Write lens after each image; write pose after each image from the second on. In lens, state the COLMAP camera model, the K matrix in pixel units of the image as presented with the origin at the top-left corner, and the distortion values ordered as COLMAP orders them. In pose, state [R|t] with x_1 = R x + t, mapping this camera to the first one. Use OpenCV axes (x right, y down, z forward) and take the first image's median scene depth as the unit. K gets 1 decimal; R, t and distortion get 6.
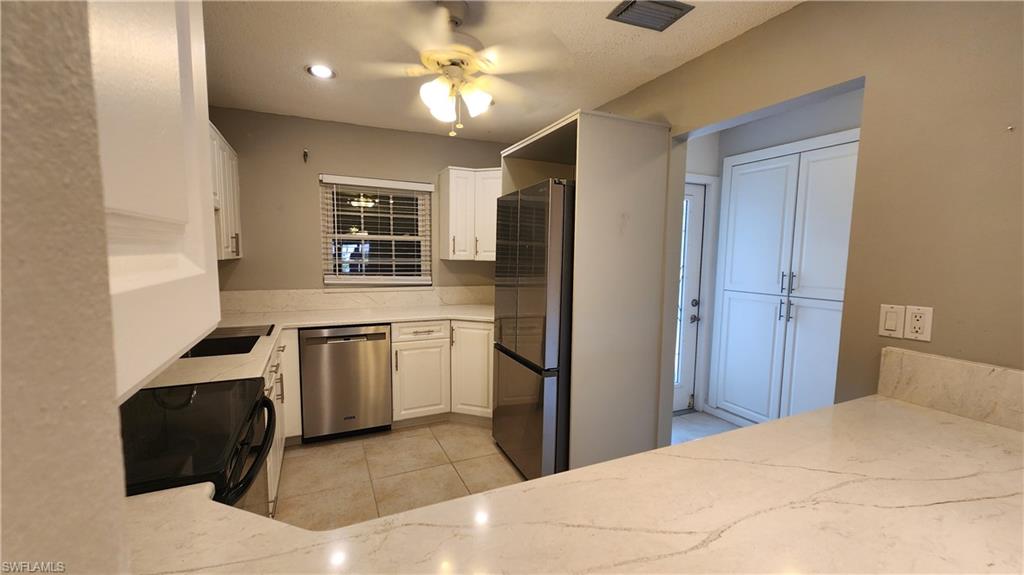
lens RADIAL K [[416.8, 0, 515.4], [0, 416.8, 295.0], [0, 0, 1]] dist [0.003868, -0.002855]
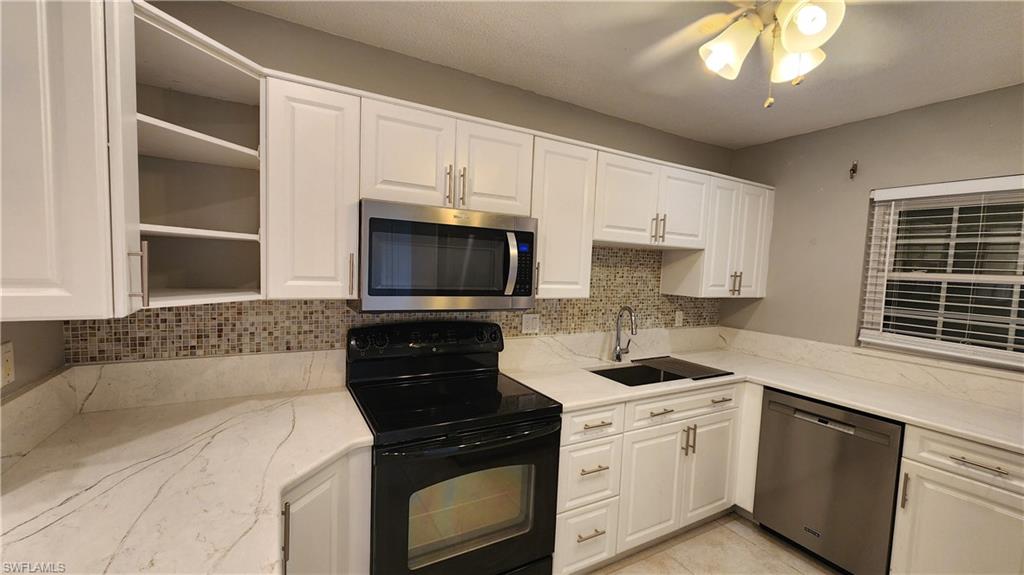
lens RADIAL K [[416.8, 0, 513.3], [0, 416.8, 294.3], [0, 0, 1]] dist [0.003868, -0.002855]
pose [[0.075003, 0.058693, -0.995454, 0.227731], [-0.141116, 0.988845, 0.047671, -0.061010], [0.987148, 0.136899, 0.082449, 0.368813]]
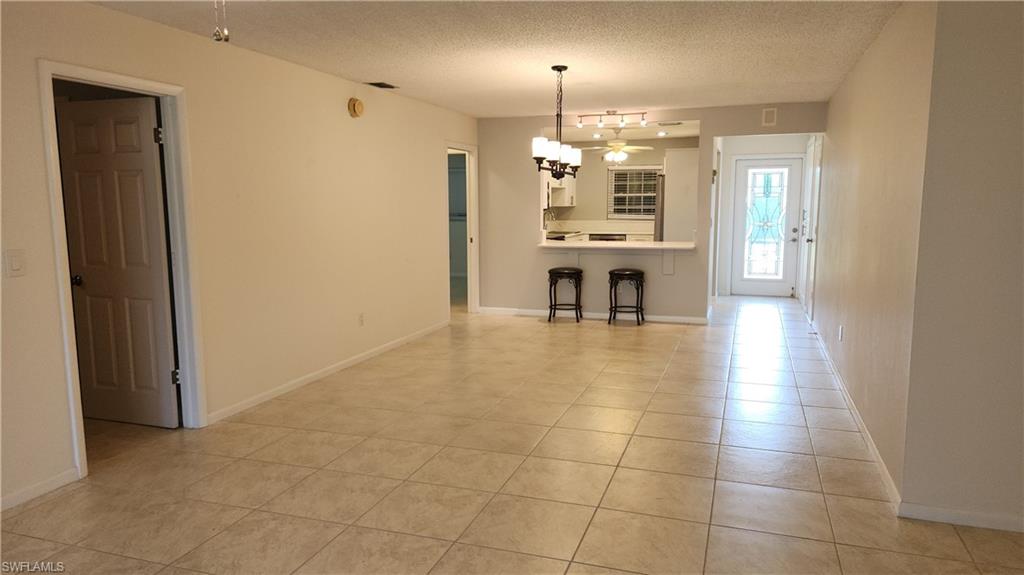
lens RADIAL K [[684.8, 0, 517.6], [0, 684.8, 292.0], [0, 0, 1]] dist [0.076751, -0.068995]
pose [[0.720487, 0.076180, -0.689272, 1.760598], [-0.056562, 0.997092, 0.051078, 0.209894], [0.691158, 0.002186, 0.722700, -1.960119]]
